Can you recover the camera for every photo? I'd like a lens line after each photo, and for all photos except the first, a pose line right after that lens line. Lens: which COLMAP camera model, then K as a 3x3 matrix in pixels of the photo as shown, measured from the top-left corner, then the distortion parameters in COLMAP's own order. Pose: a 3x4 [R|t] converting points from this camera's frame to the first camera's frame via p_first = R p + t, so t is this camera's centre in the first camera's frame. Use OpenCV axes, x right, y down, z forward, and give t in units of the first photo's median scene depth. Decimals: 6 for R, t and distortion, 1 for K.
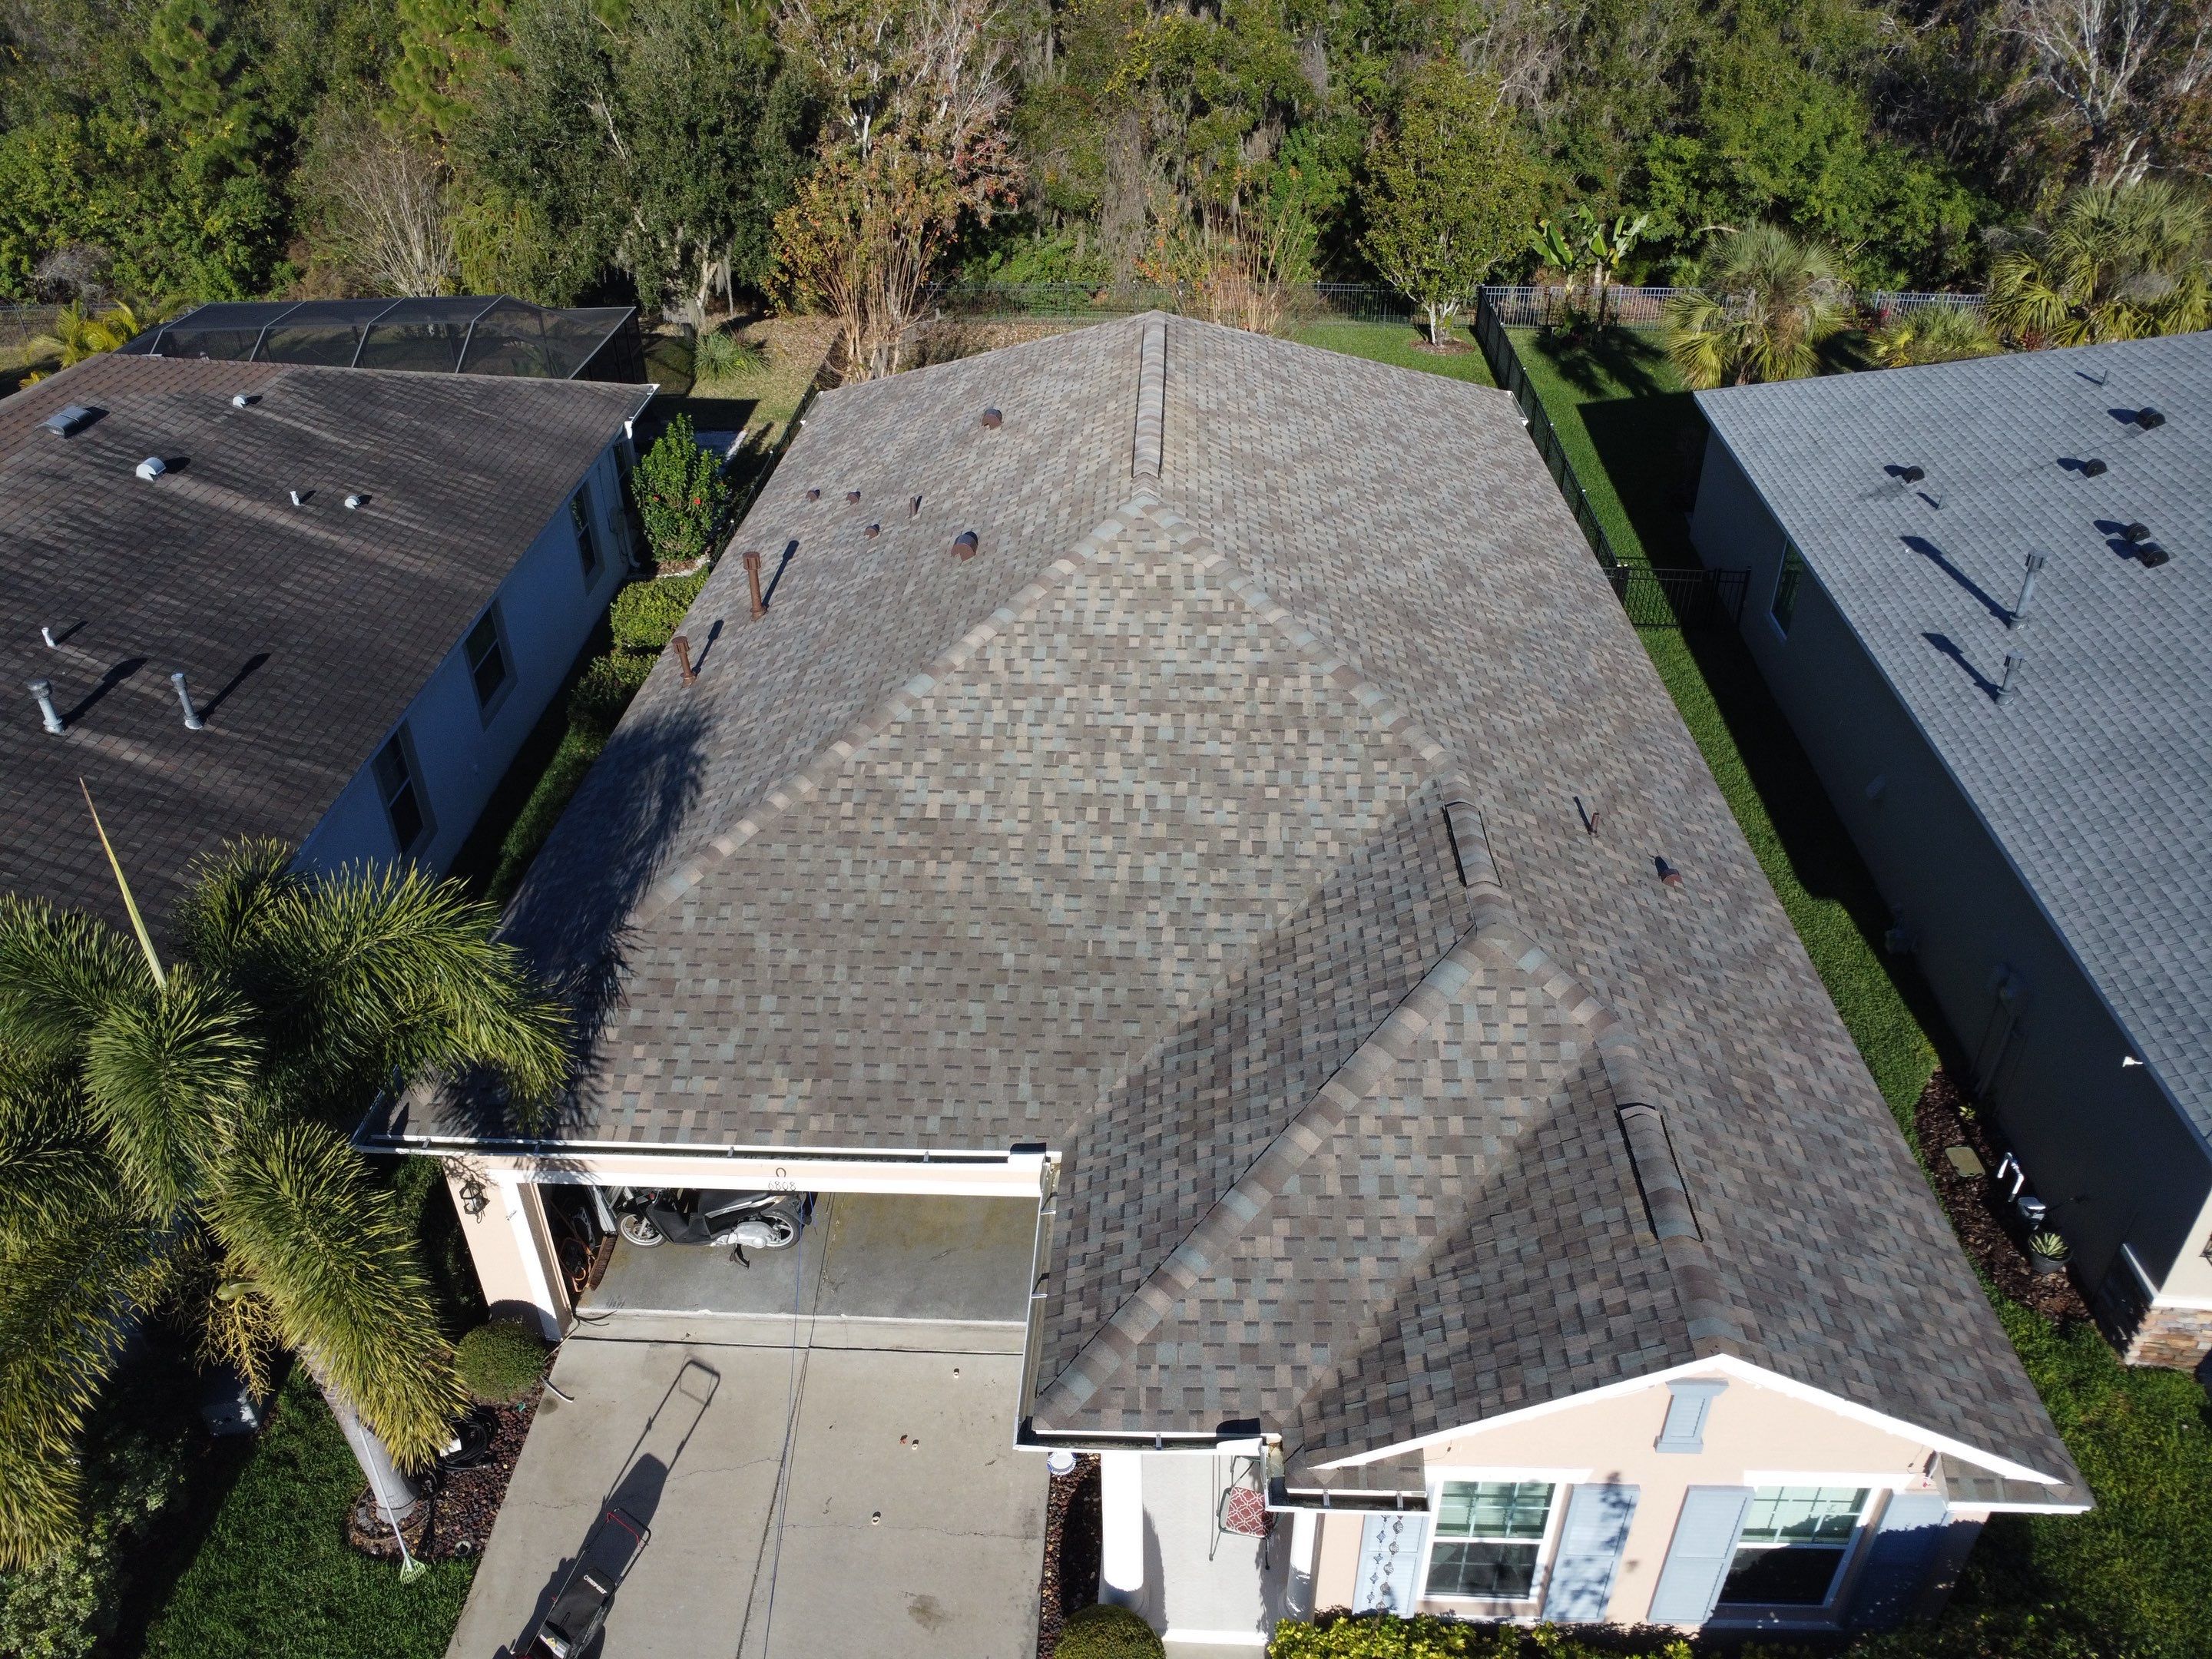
lens RADIAL K [[1626.9, 0, 1094.8], [0, 1626.9, 831.3], [0, 0, 1]] dist [-0.026109, -0.015951]
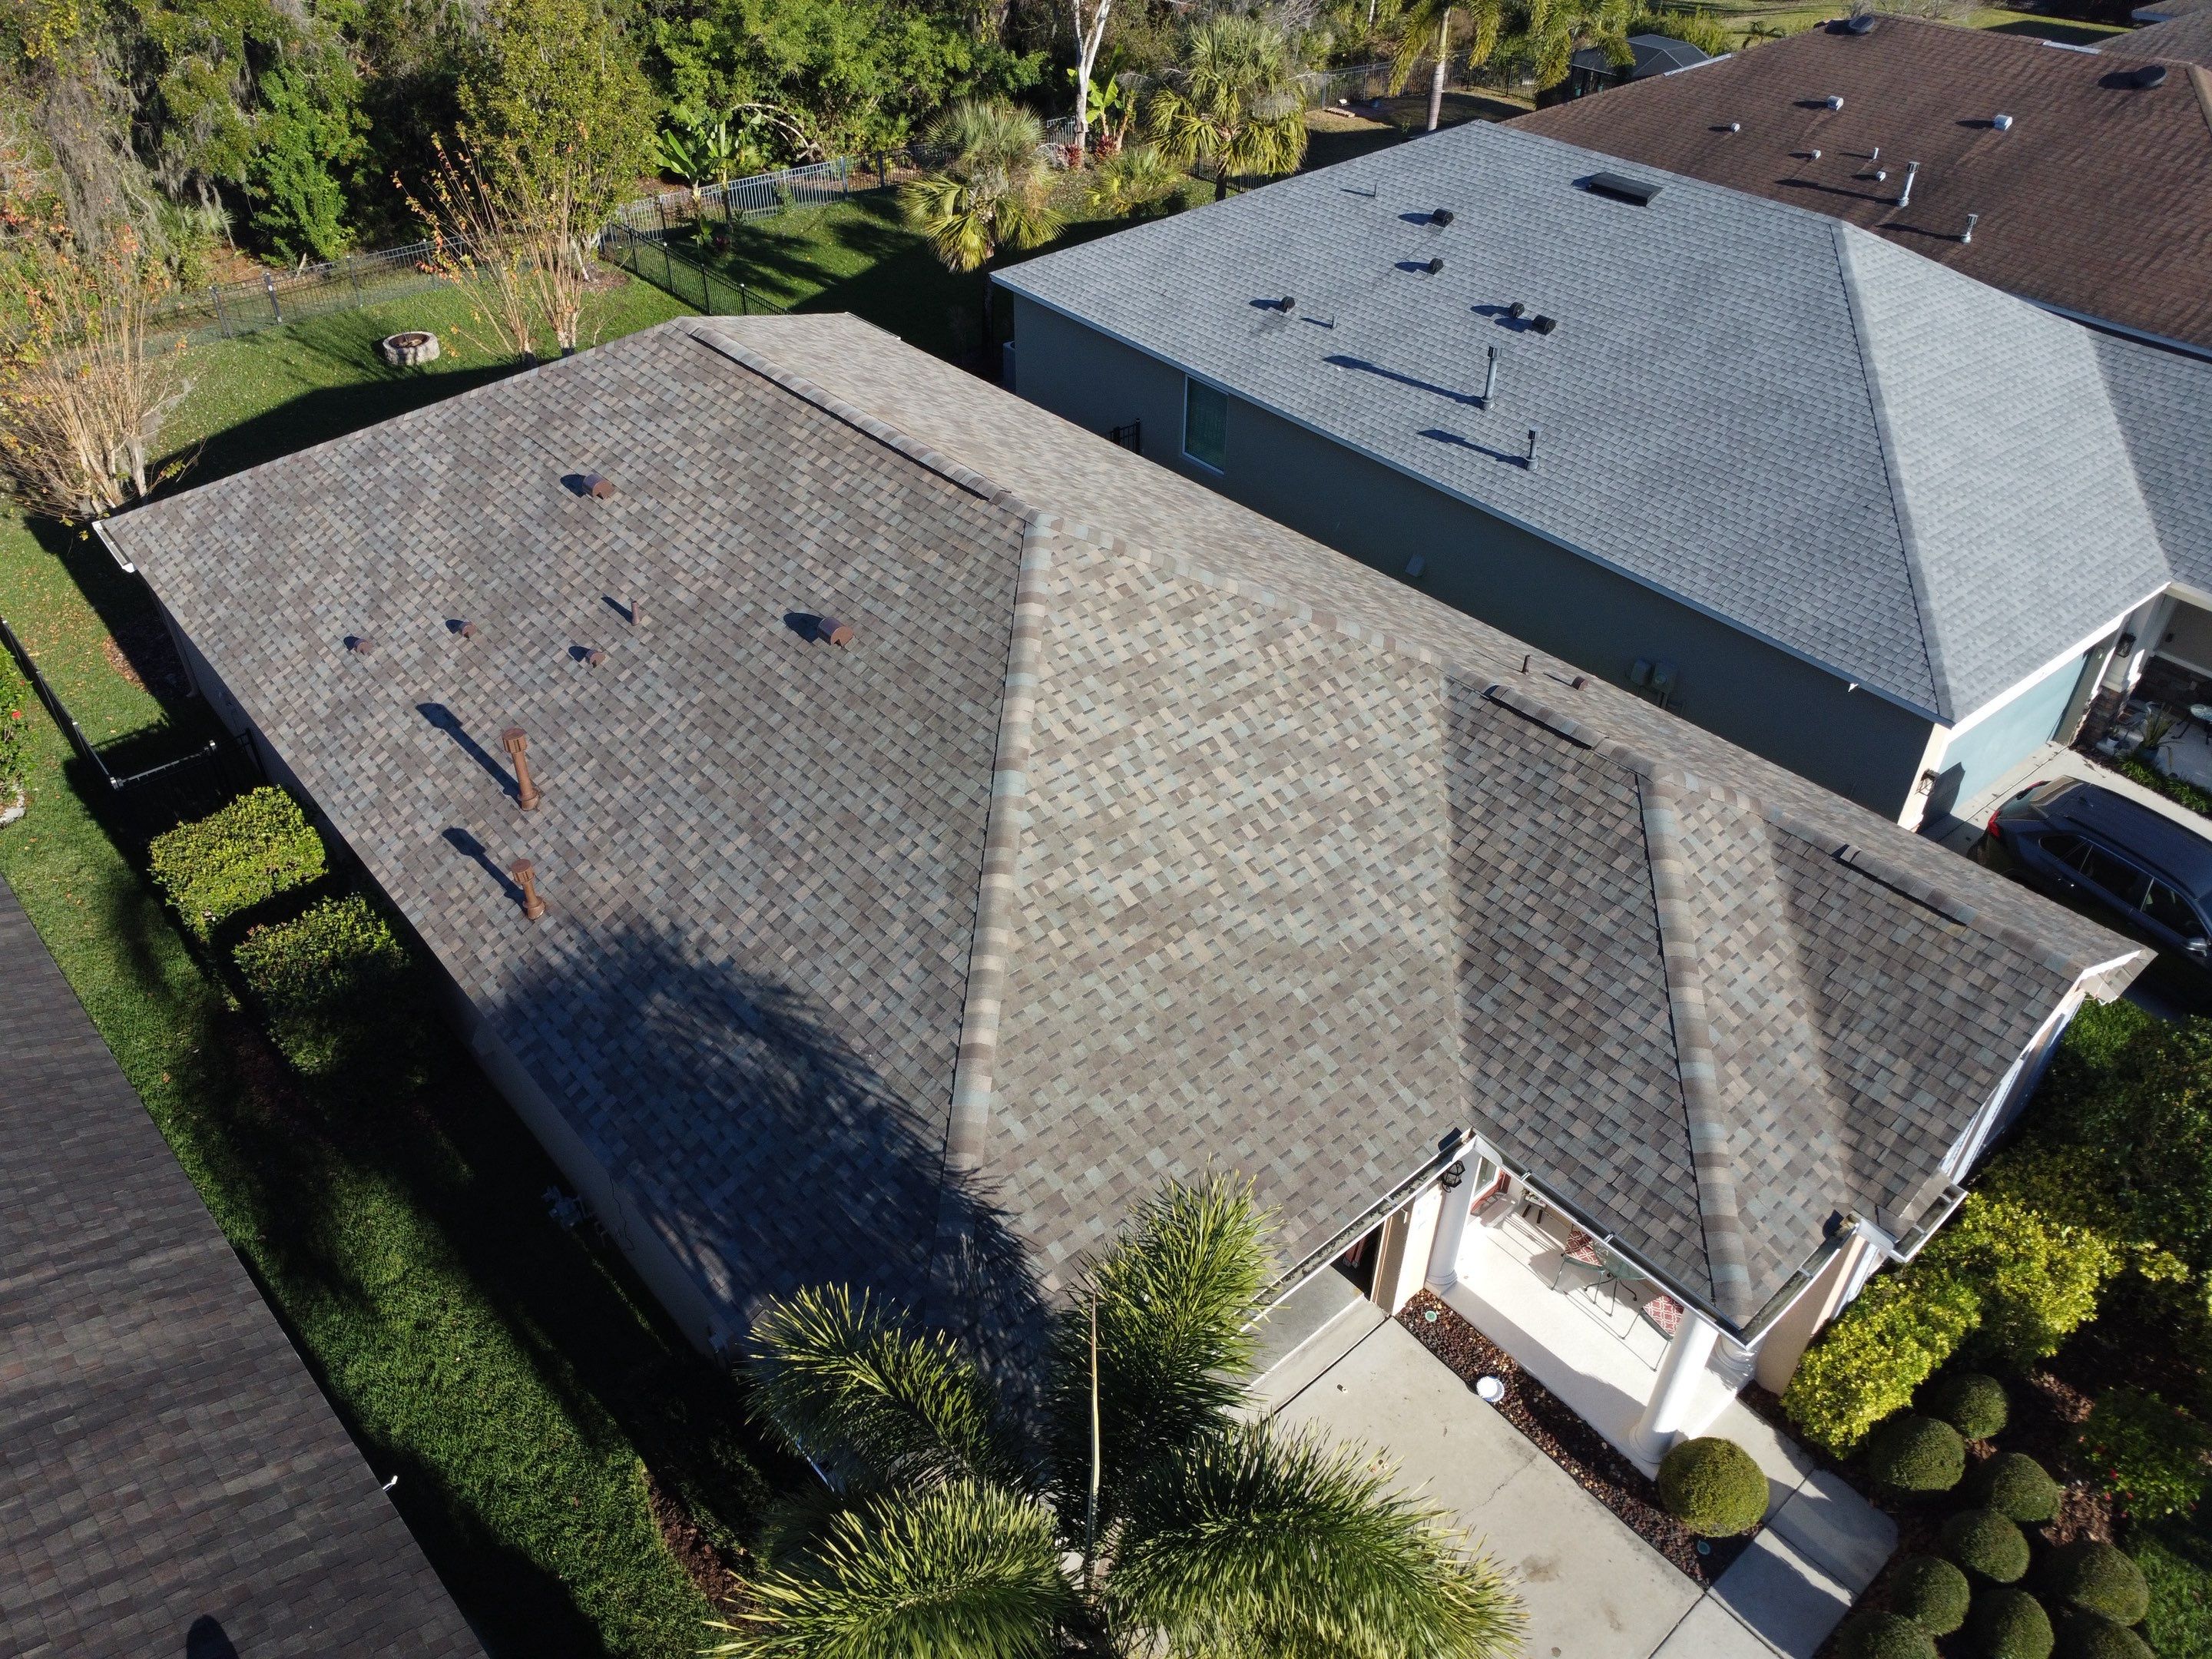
lens RADIAL K [[1626.9, 0, 1105.2], [0, 1626.9, 828.4], [0, 0, 1]] dist [-0.026109, -0.015951]
pose [[0.714649, -0.405211, 0.570159, -0.582809], [0.358775, 0.912071, 0.198511, -0.222946], [-0.600464, 0.062693, 0.797190, 0.242254]]
